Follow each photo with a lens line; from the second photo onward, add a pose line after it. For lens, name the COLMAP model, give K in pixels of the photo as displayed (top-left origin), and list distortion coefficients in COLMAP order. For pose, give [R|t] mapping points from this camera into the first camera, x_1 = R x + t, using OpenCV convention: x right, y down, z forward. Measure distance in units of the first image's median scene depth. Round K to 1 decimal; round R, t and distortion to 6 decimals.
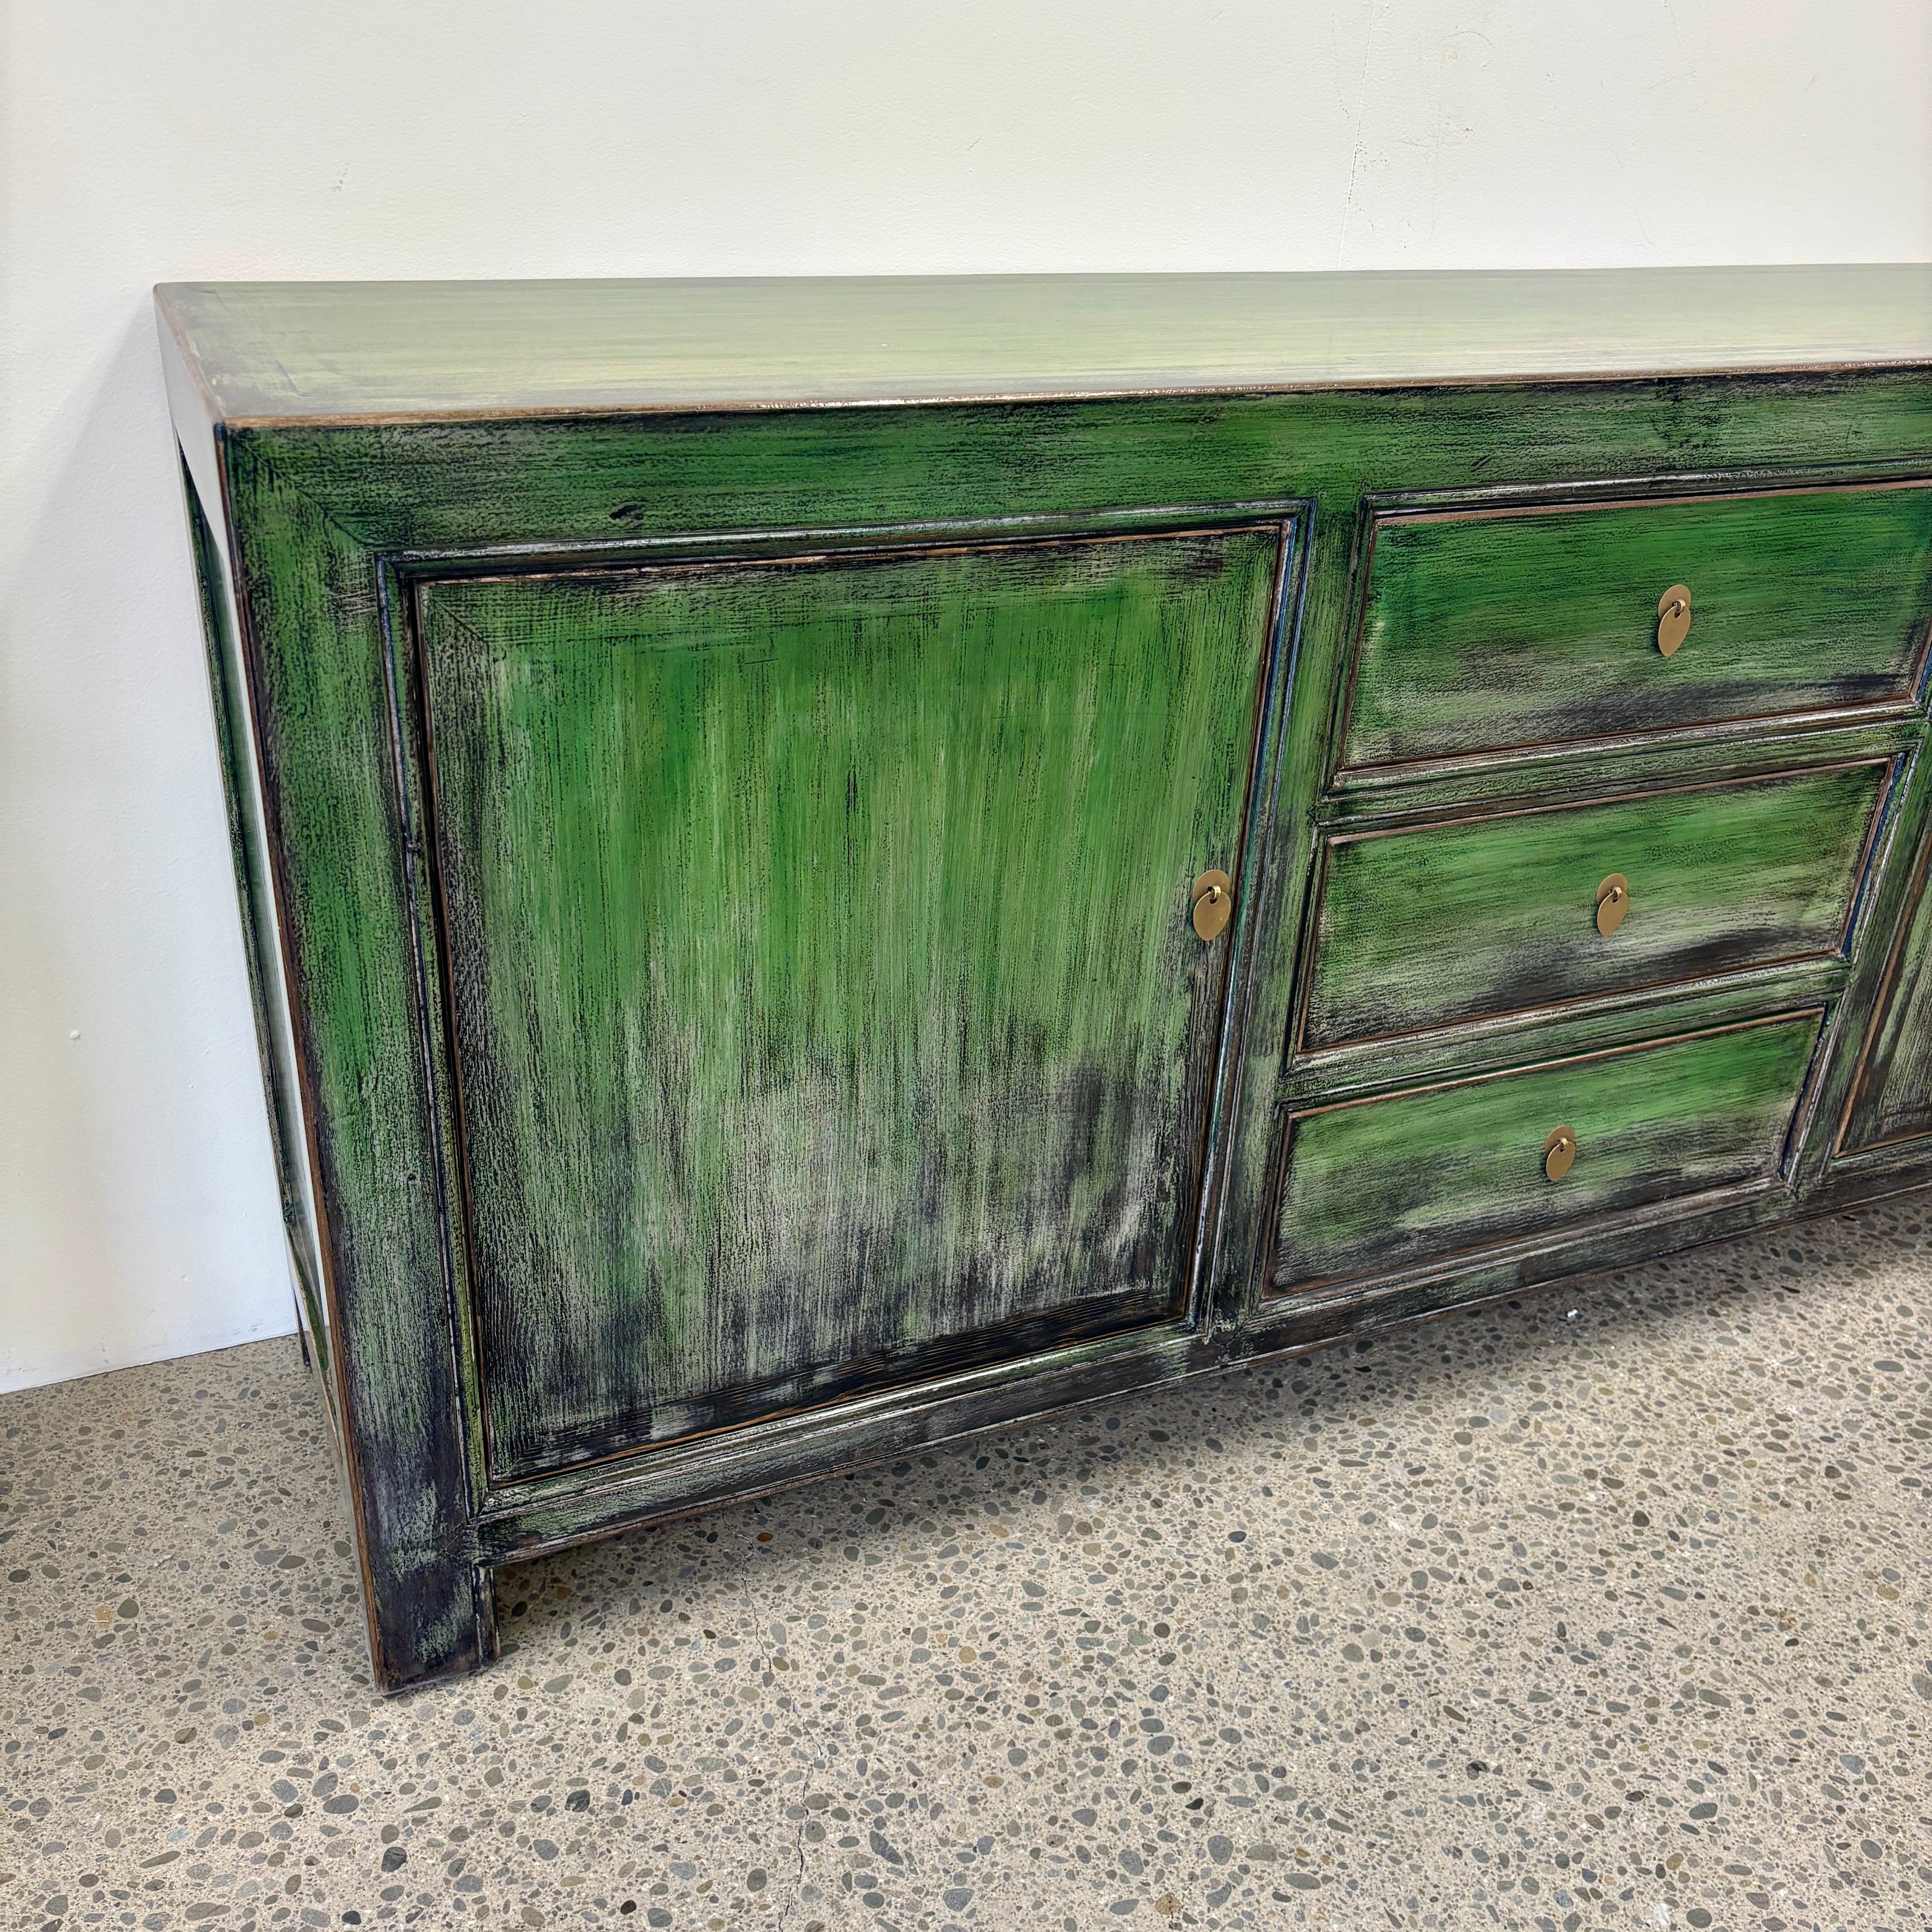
lens RADIAL K [[1904.1, 0, 971.4], [0, 1904.1, 971.3], [0, 0, 1]] dist [0.180977, -0.546792]
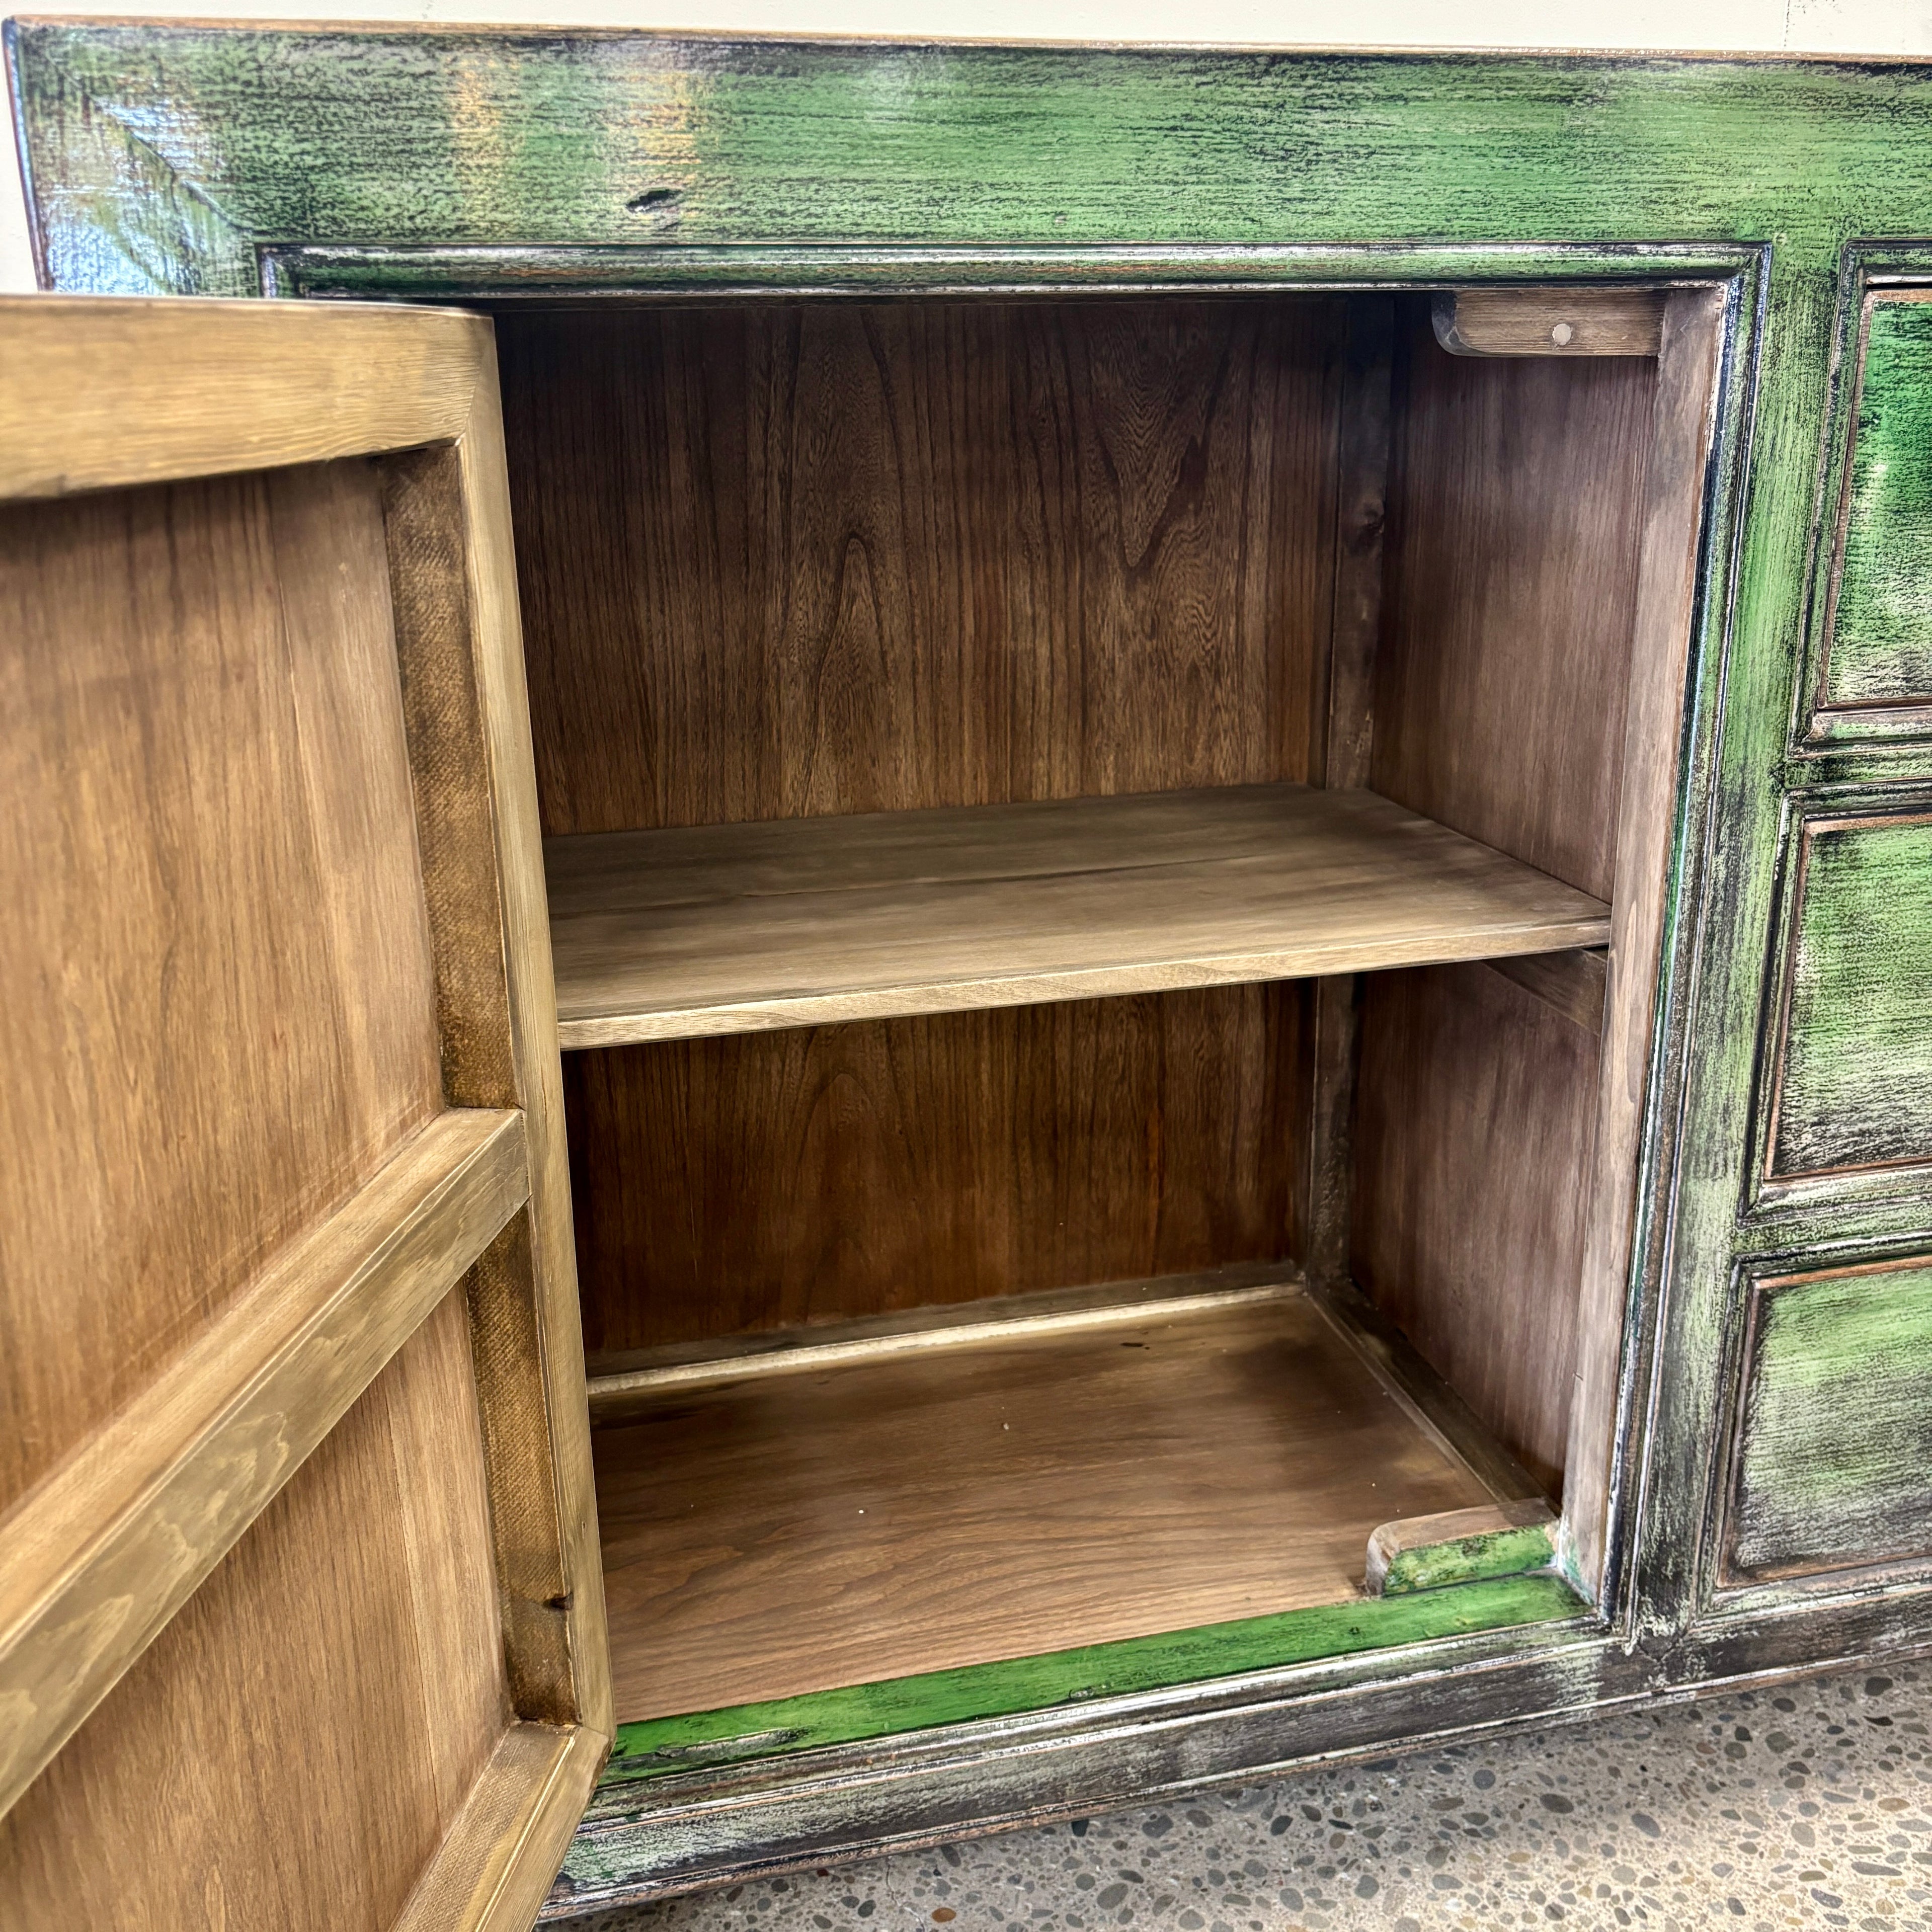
lens RADIAL K [[1968.9, 0, 984.8], [0, 1968.9, 962.7], [0, 0, 1]] dist [-0.023194, 0.070615]
pose [[0.982826, -0.006563, -0.184418, 0.037126], [-0.024417, 0.985955, -0.165214, 0.088379], [0.182912, 0.166880, 0.968862, 0.316220]]
